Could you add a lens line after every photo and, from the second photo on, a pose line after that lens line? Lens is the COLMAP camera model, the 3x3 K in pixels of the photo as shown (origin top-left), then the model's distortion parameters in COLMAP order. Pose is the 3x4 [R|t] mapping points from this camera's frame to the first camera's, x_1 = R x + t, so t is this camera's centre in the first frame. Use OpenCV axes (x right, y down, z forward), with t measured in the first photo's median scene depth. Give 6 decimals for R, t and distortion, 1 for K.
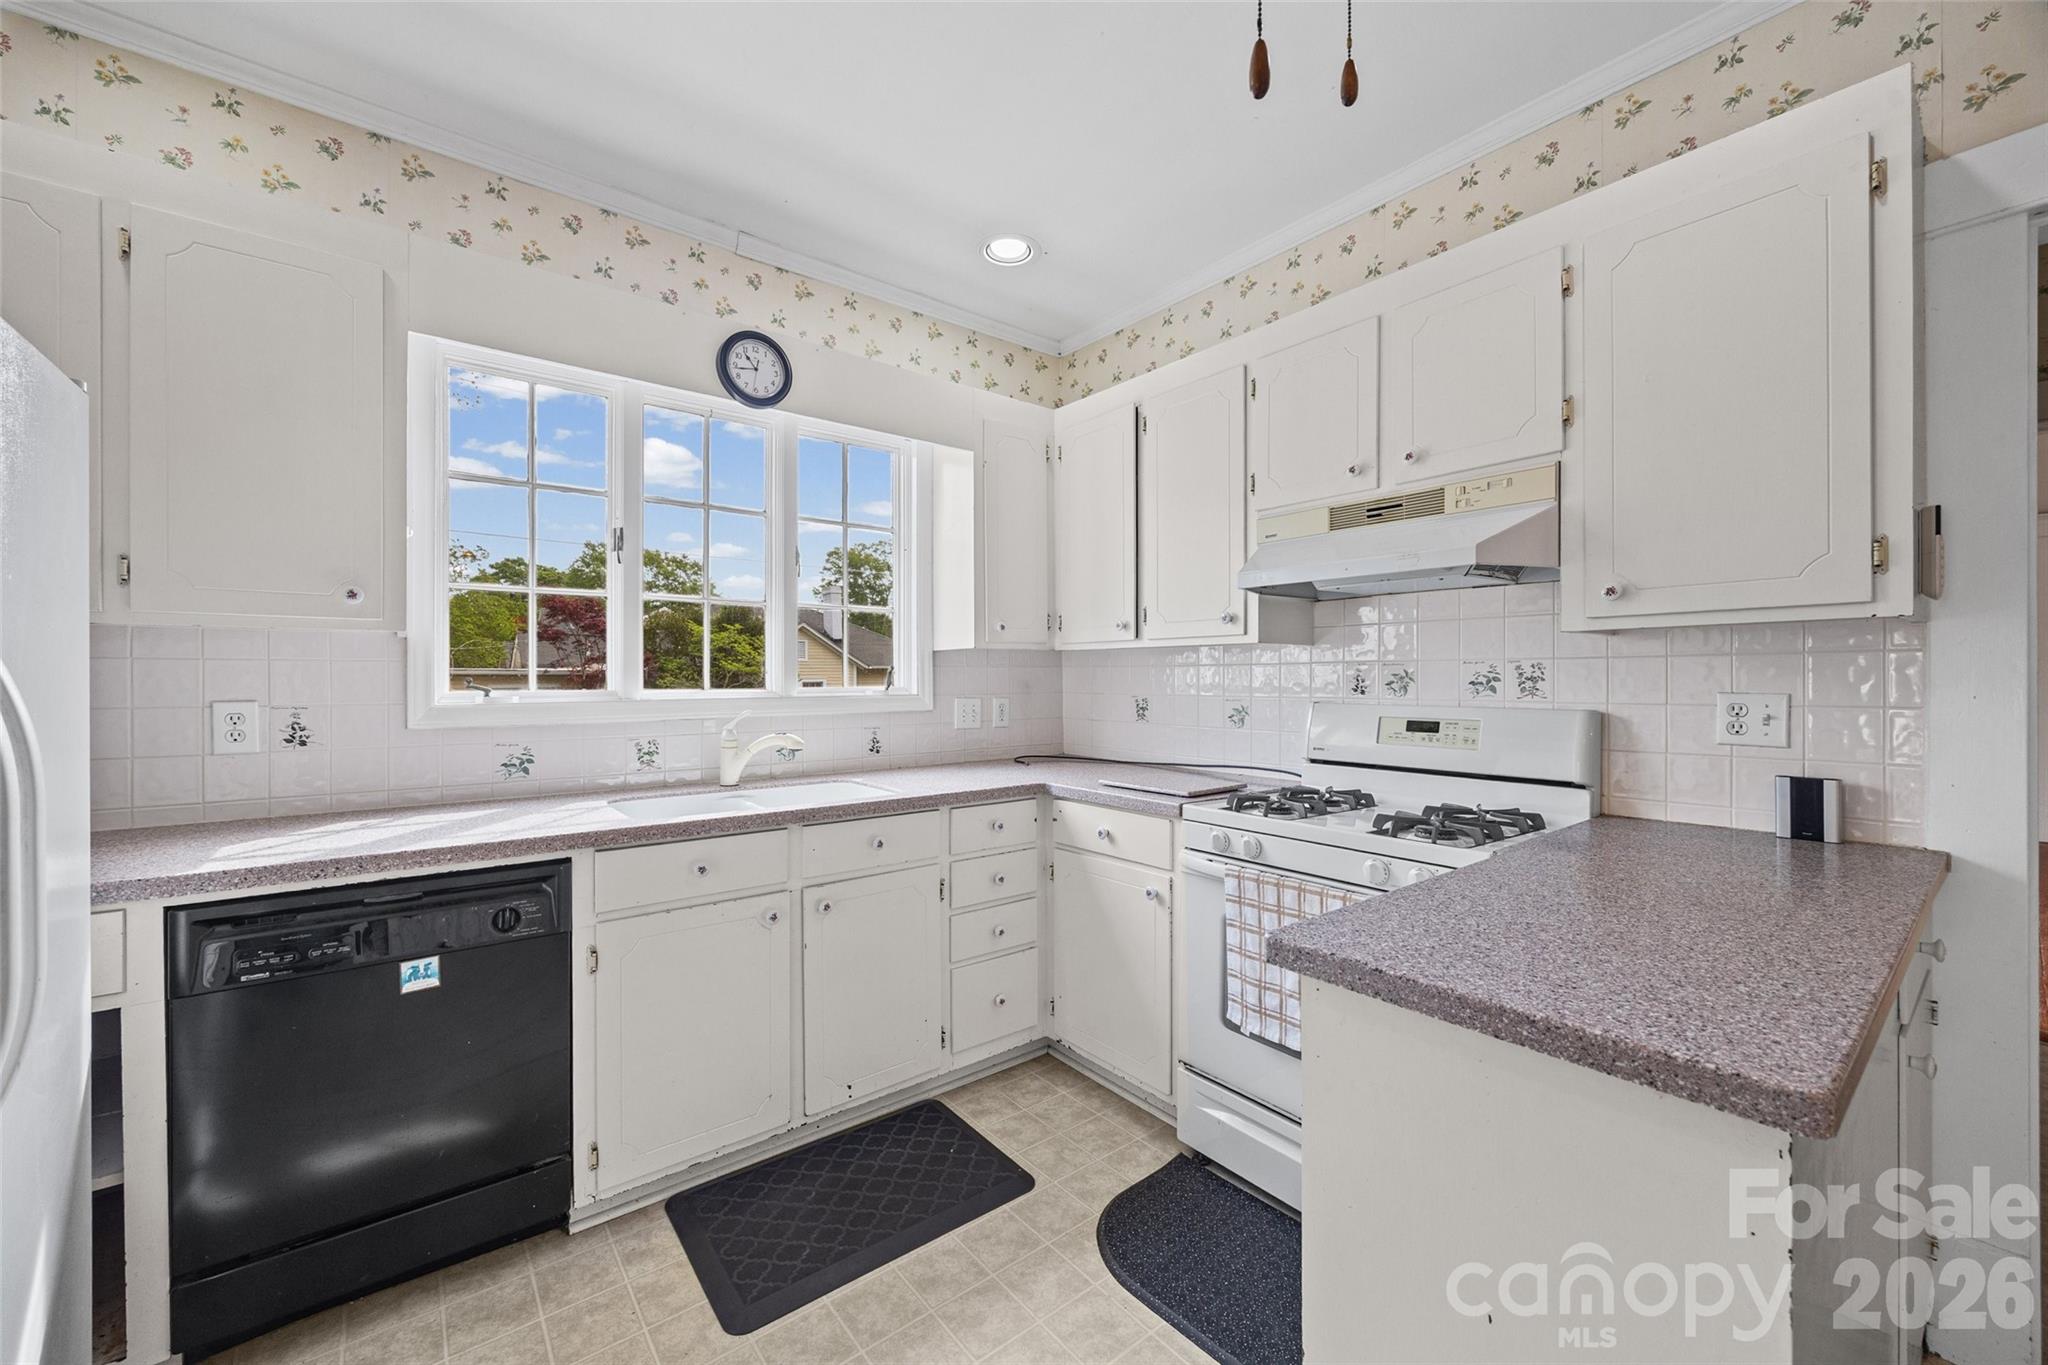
lens RADIAL K [[788.6, 0, 1014.7], [0, 788.6, 686.5], [0, 0, 1]] dist [0.000302, -0.000064]
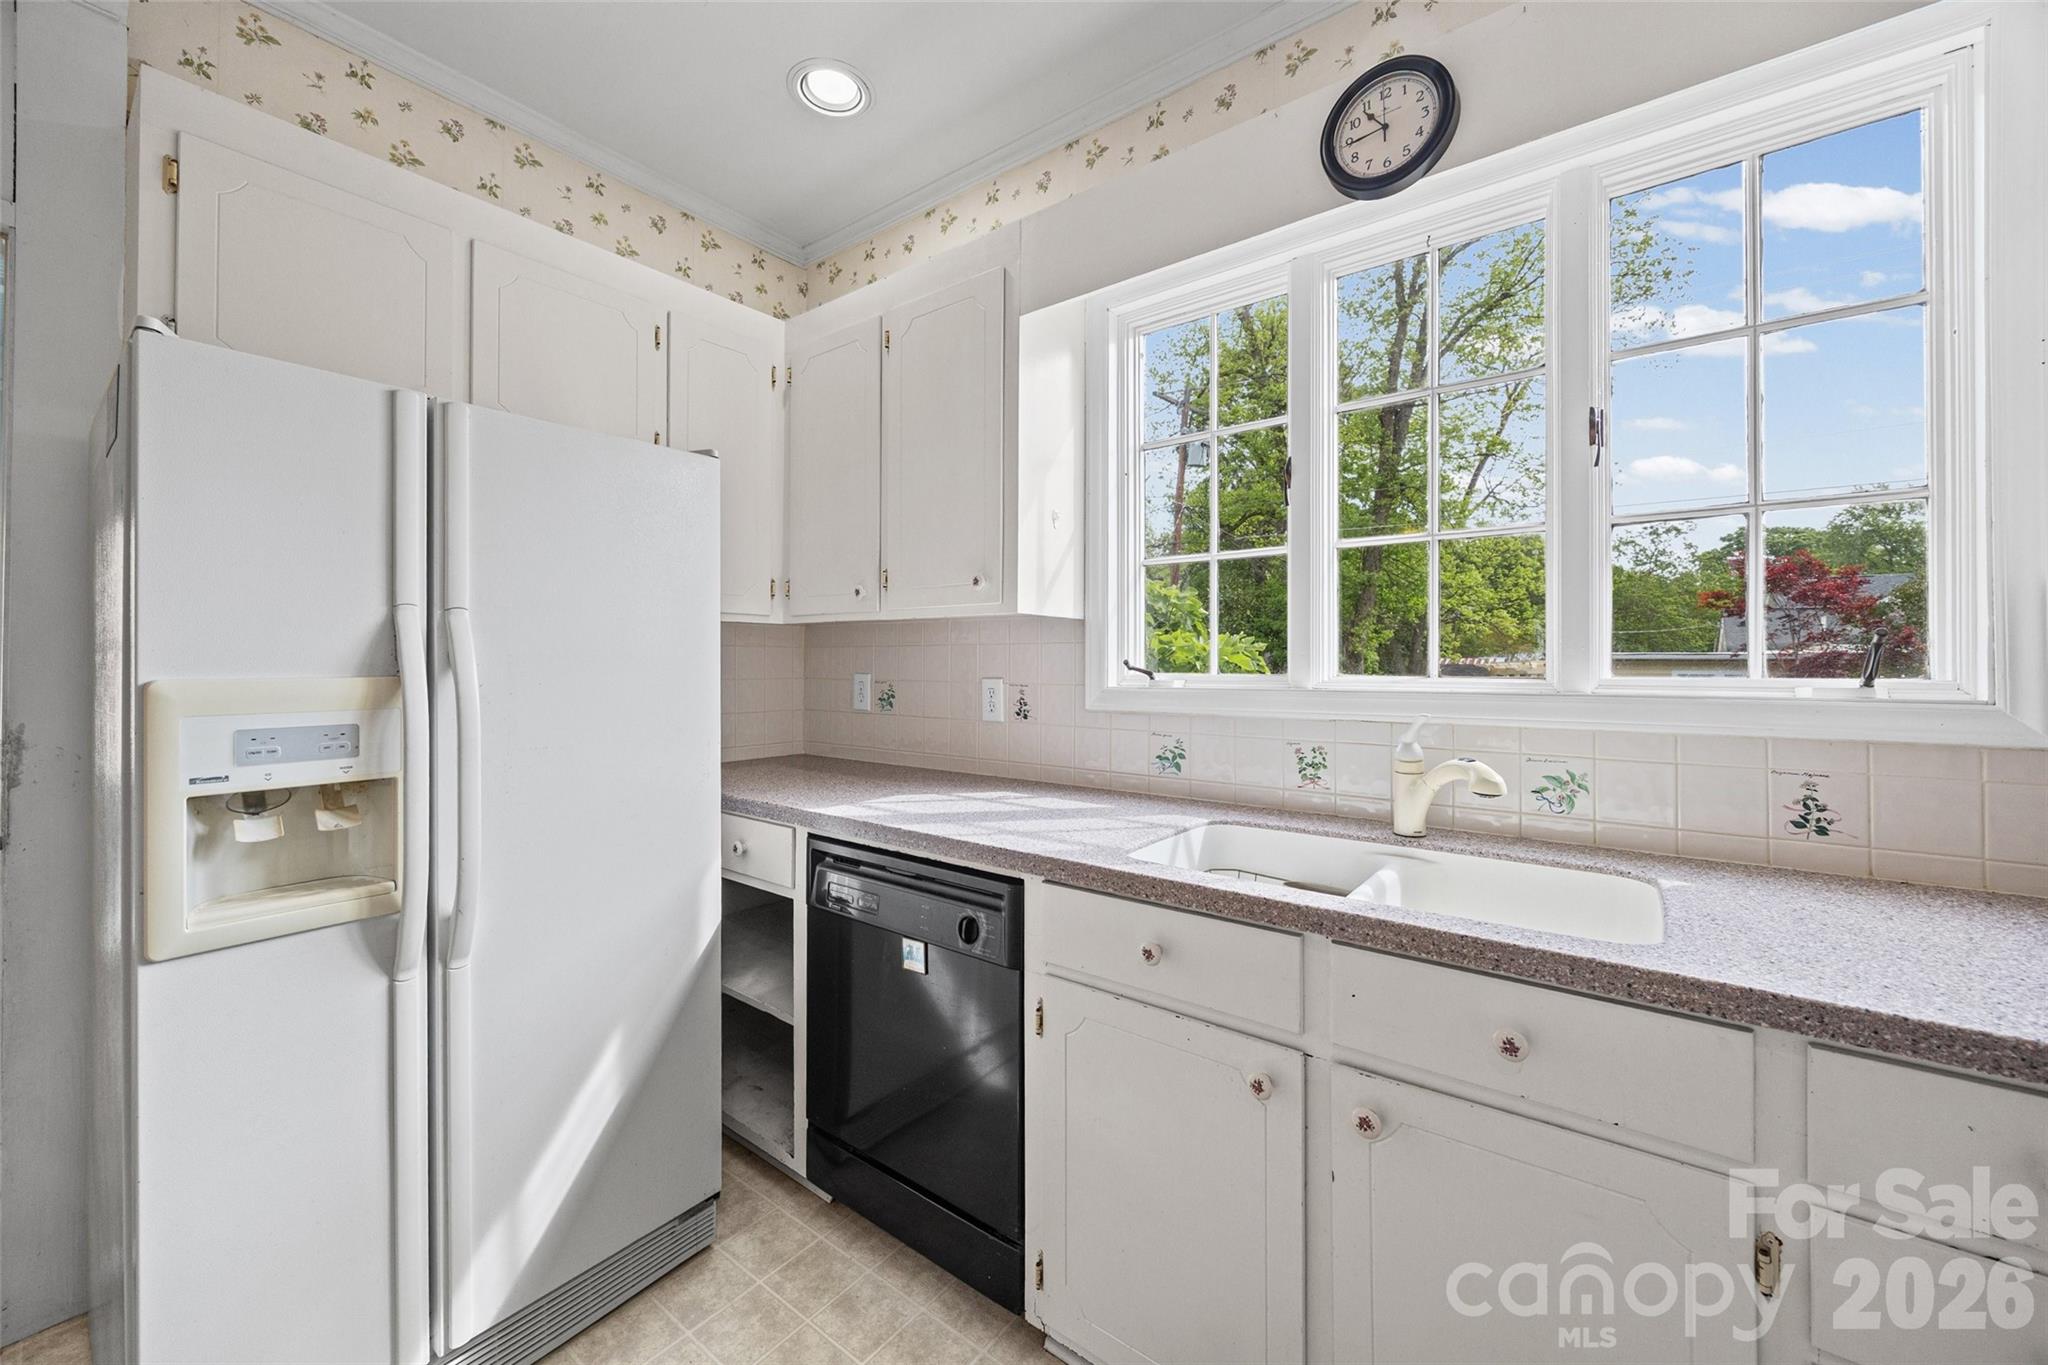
lens RADIAL K [[788.6, 0, 1022.1], [0, 788.6, 662.0], [0, 0, 1]] dist [0.000302, -0.000064]
pose [[0.248369, -0.000476, -0.968665, 0.169376], [-0.011740, 0.999925, -0.003501, -0.002814], [0.968594, 0.012242, 0.248344, 0.605918]]
